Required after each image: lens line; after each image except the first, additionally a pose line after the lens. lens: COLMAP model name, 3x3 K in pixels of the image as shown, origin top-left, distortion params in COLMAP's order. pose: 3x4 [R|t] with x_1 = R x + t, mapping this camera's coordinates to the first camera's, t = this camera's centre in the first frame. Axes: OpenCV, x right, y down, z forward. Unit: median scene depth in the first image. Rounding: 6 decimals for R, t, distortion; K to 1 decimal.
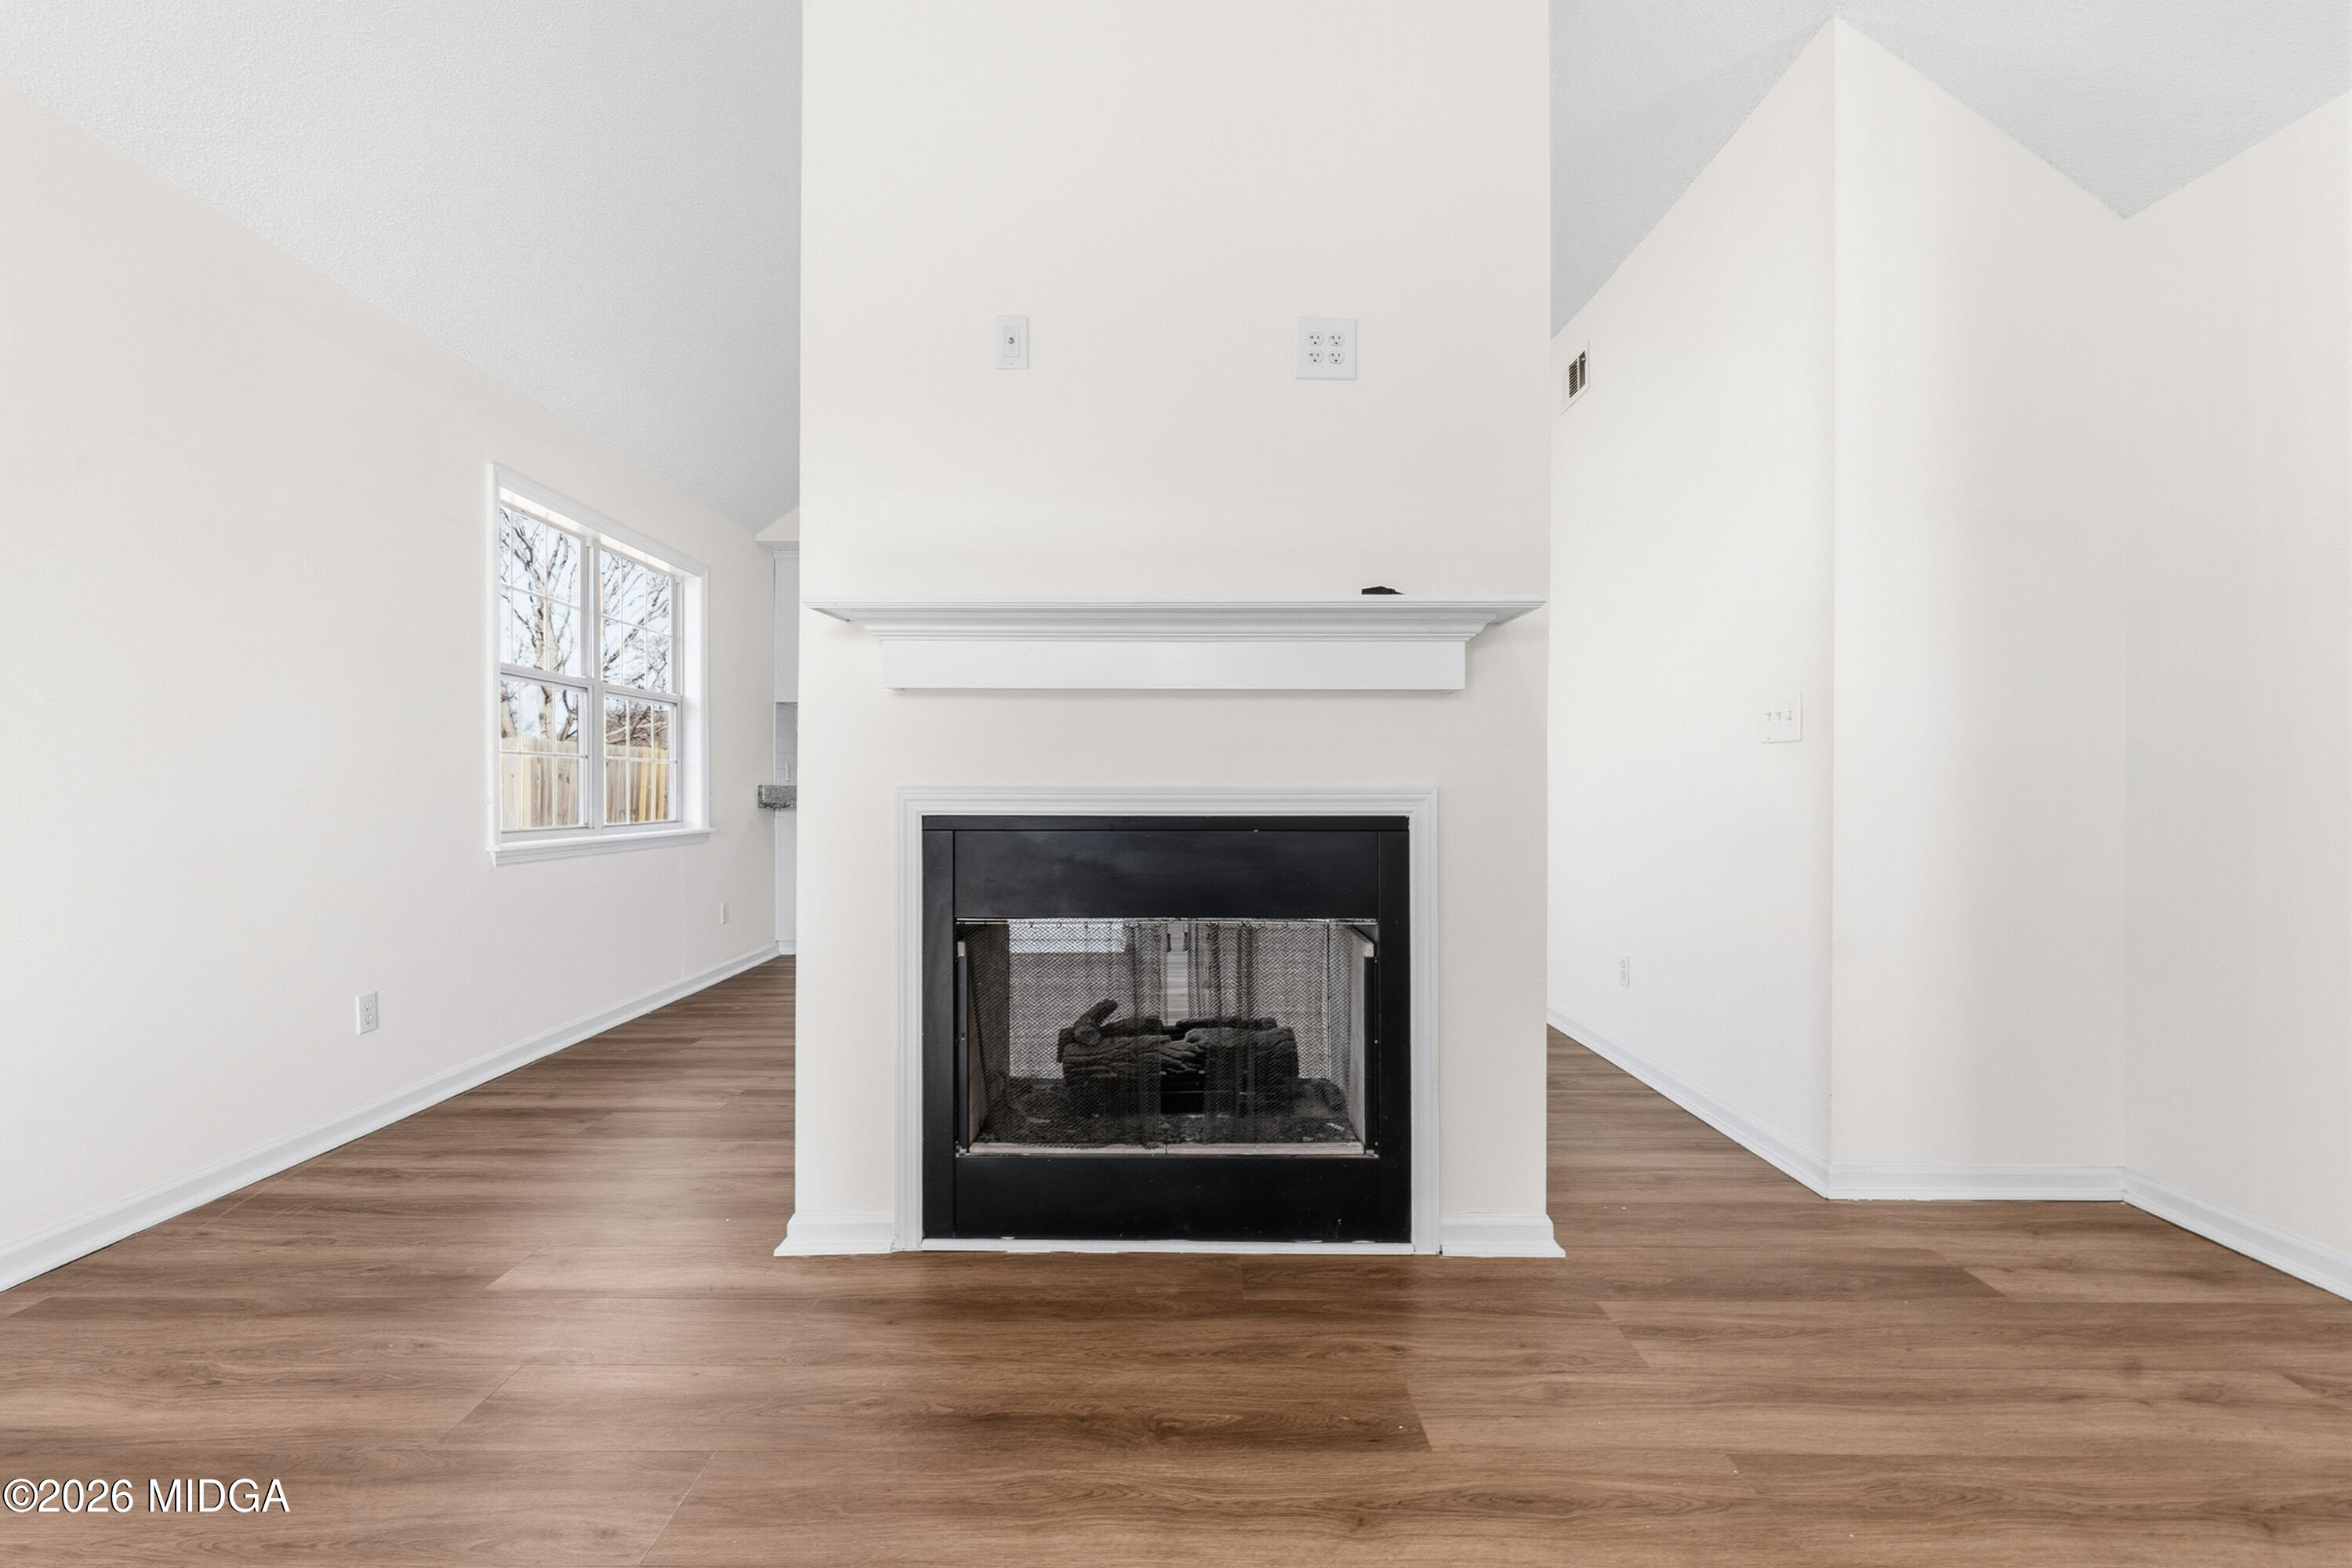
lens RADIAL K [[1035.9, 0, 1170.0], [0, 1035.9, 772.0], [0, 0, 1]] dist [-0.004770, 0.001001]
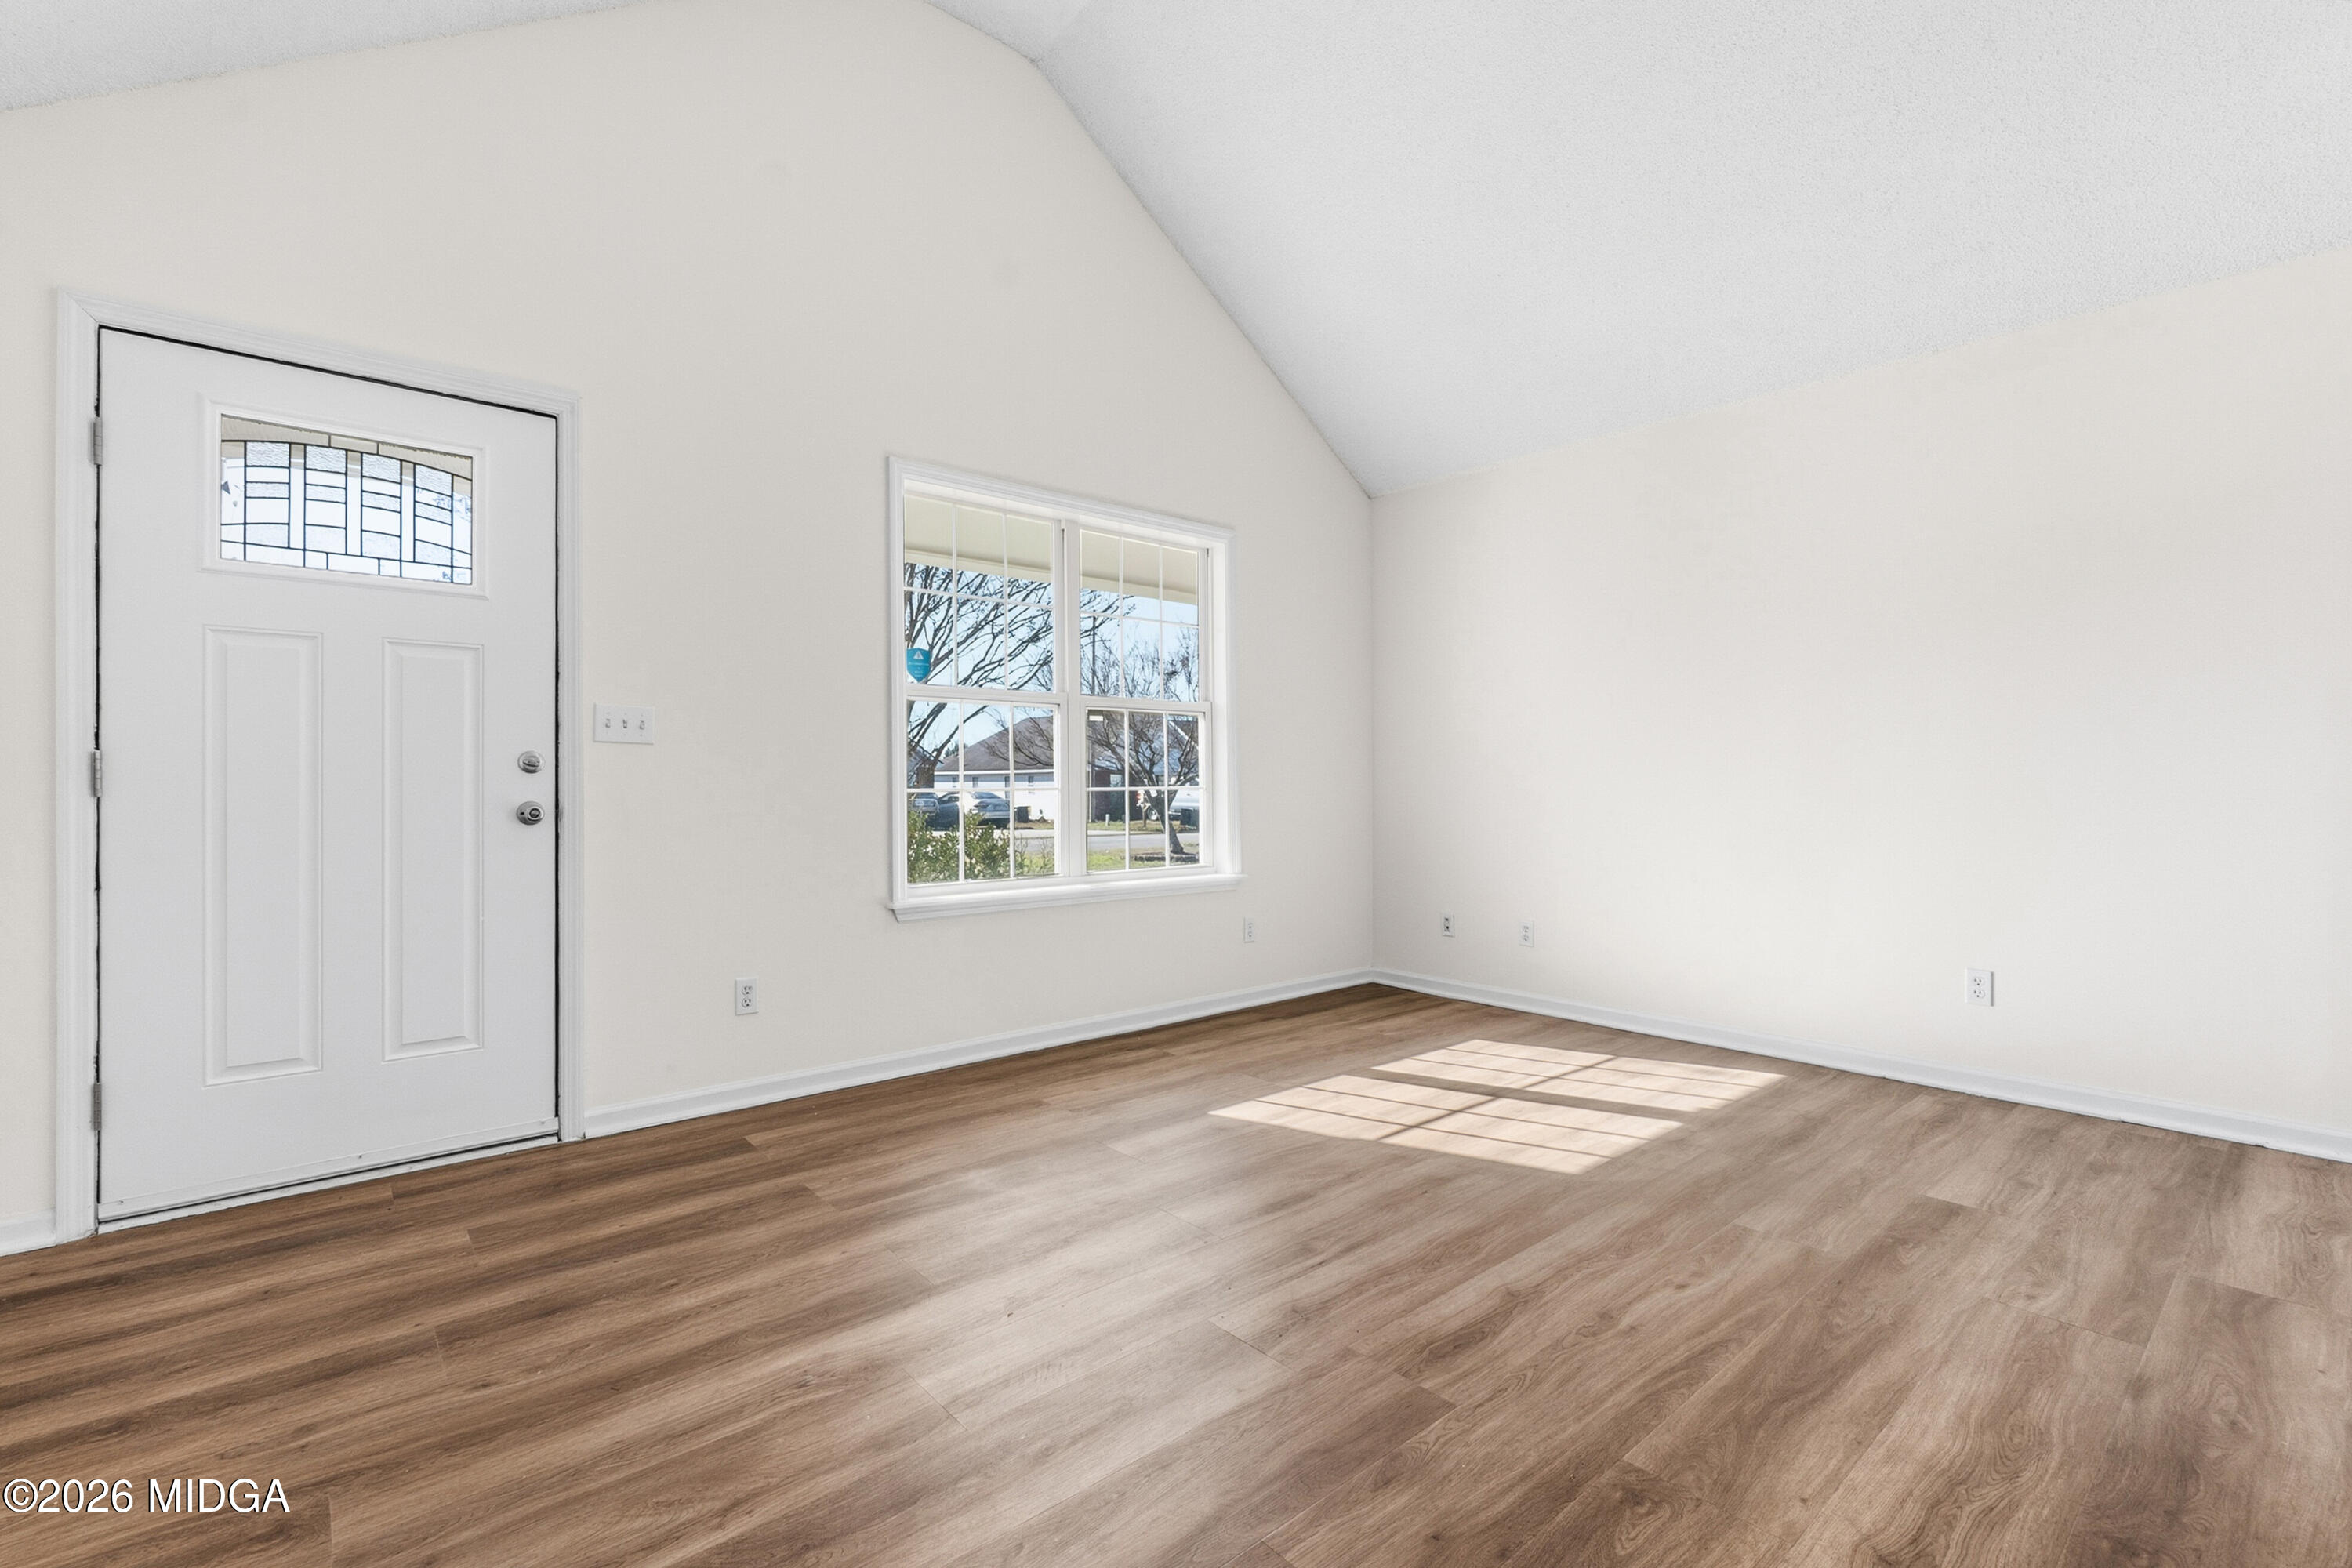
lens RADIAL K [[1035.9, 0, 1170.0], [0, 1035.9, 772.0], [0, 0, 1]] dist [-0.004770, 0.001001]
pose [[-0.760183, -0.010559, -0.649624, 0.824111], [0.003325, 0.999792, -0.020141, 0.018290], [0.649701, -0.017471, -0.759989, 0.832937]]
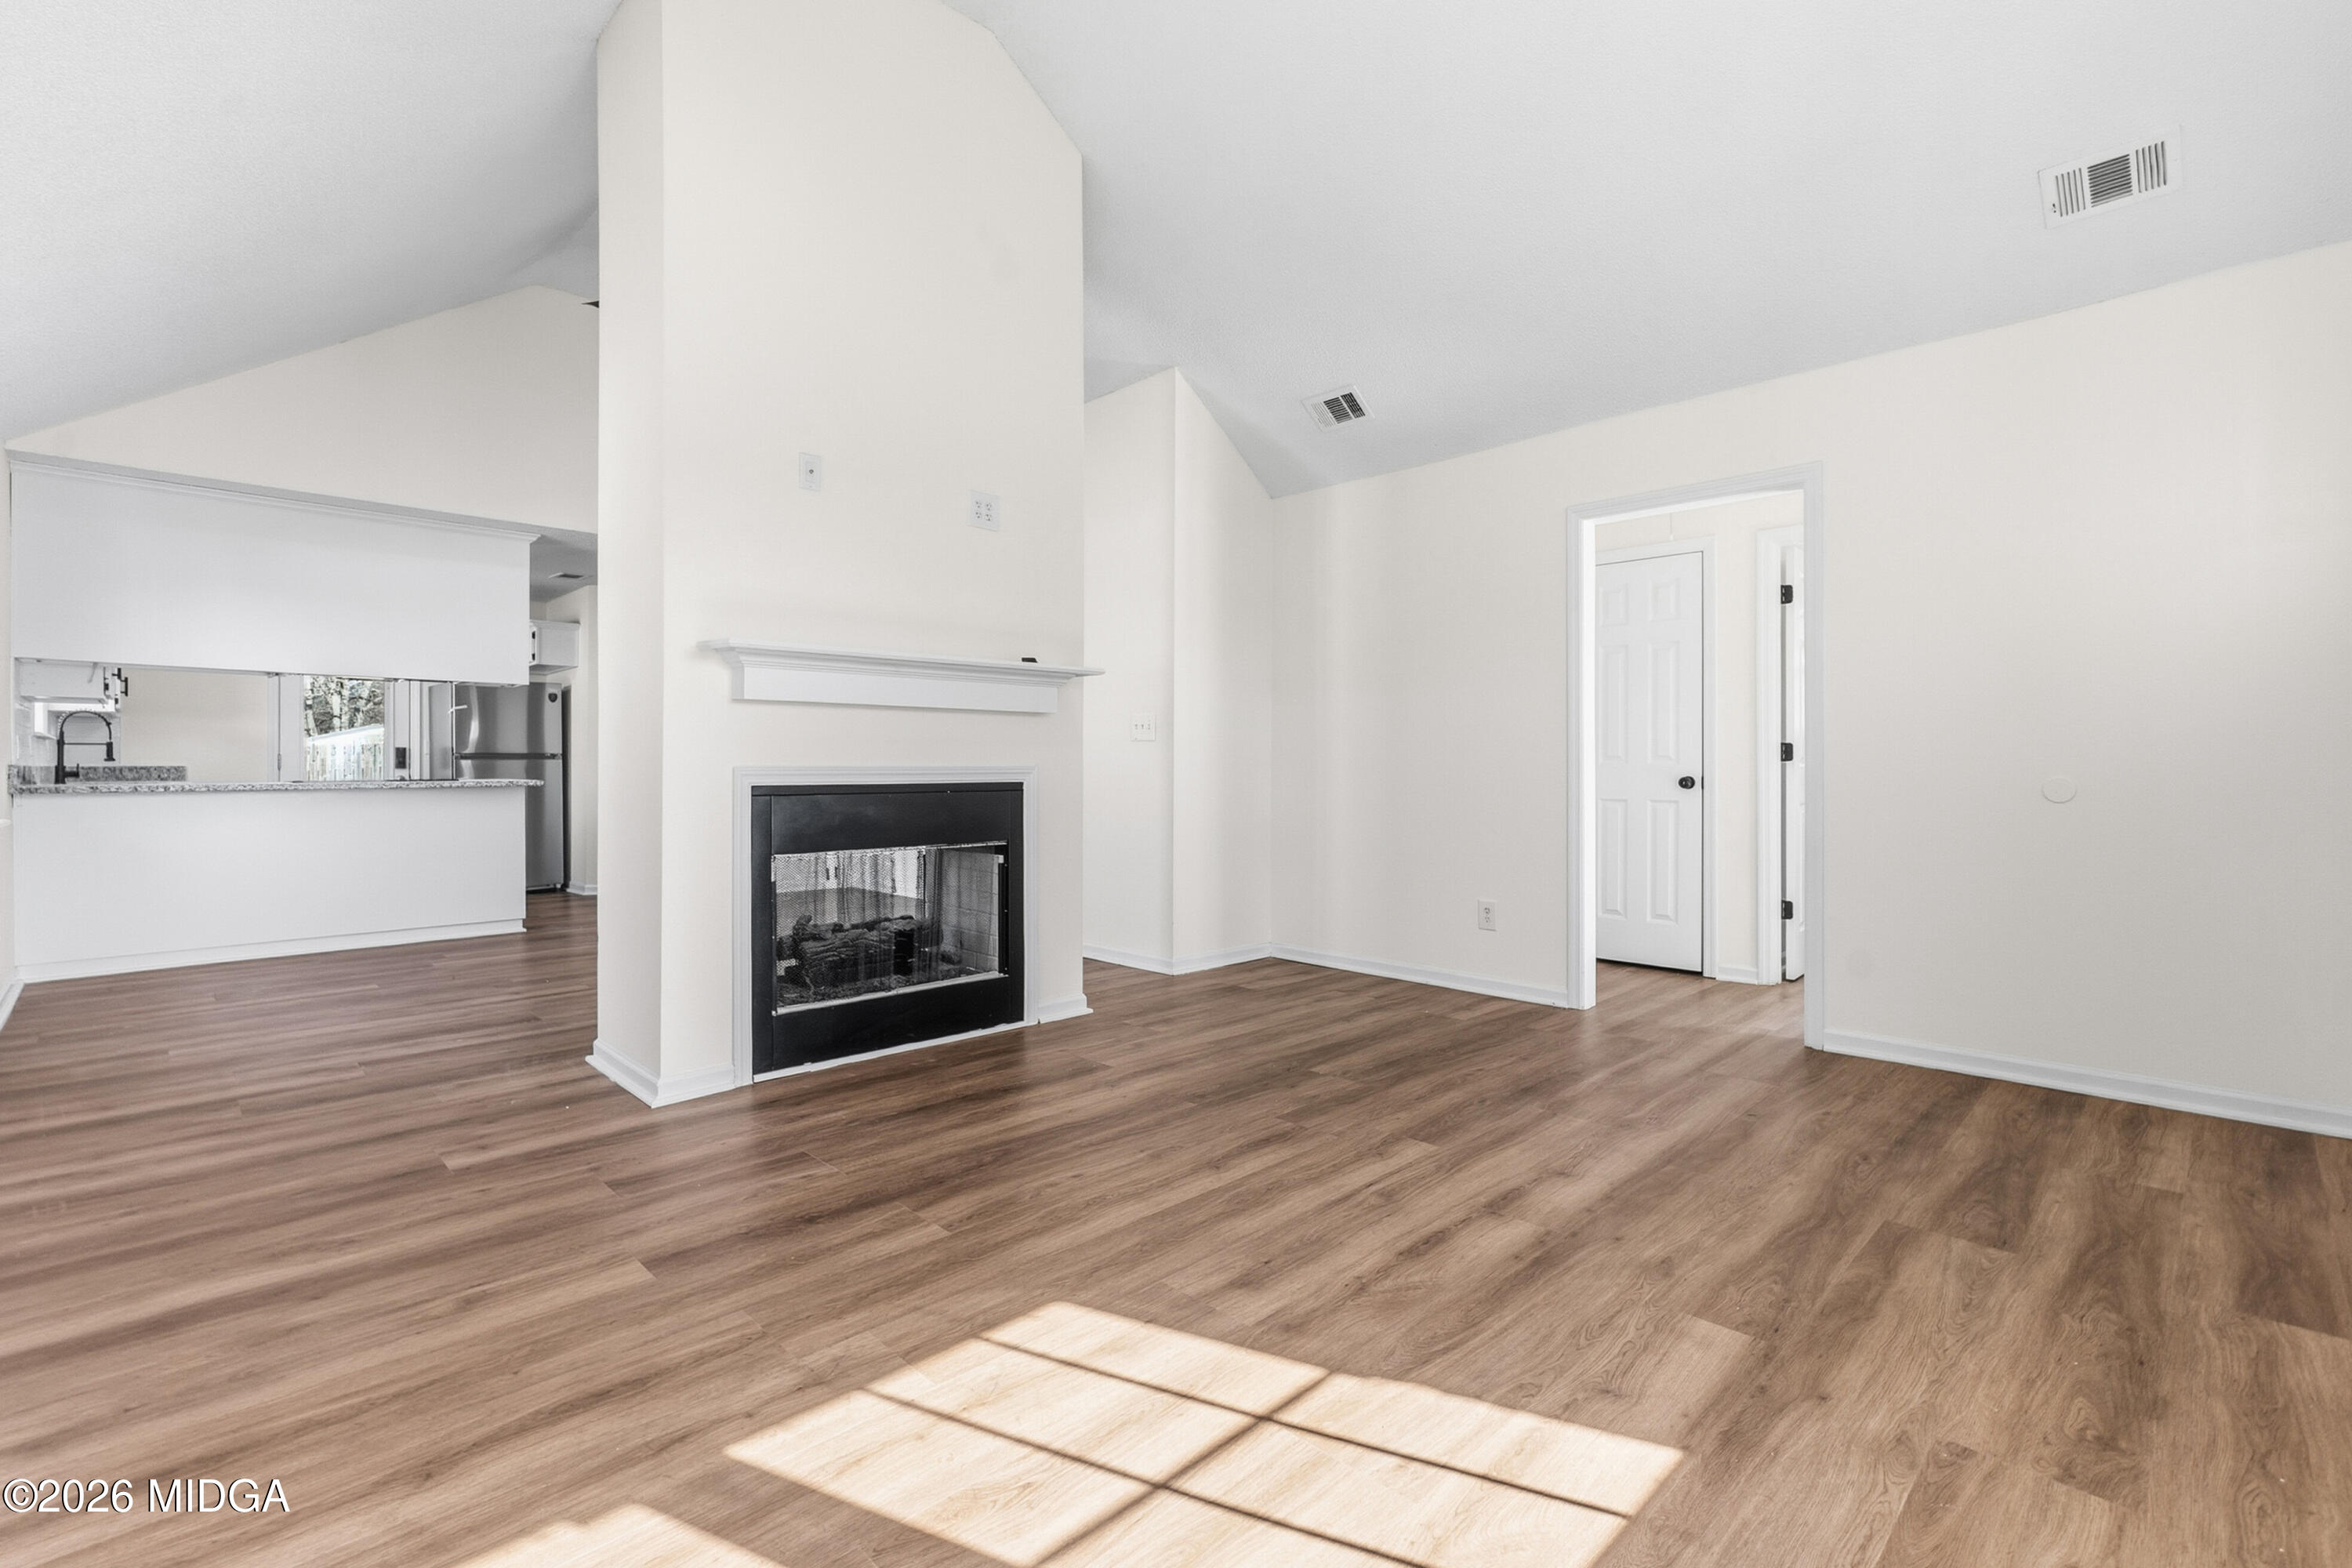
lens RADIAL K [[1048.2, 0, 1168.5], [0, 1048.2, 778.8], [0, 0, 1]] dist [-0.002034, 0.000574]
pose [[0.716061, -0.011121, 0.697949, -0.856915], [-0.002905, 0.999817, 0.018911, 0.001865], [-0.698032, -0.015569, 0.715898, -0.470020]]
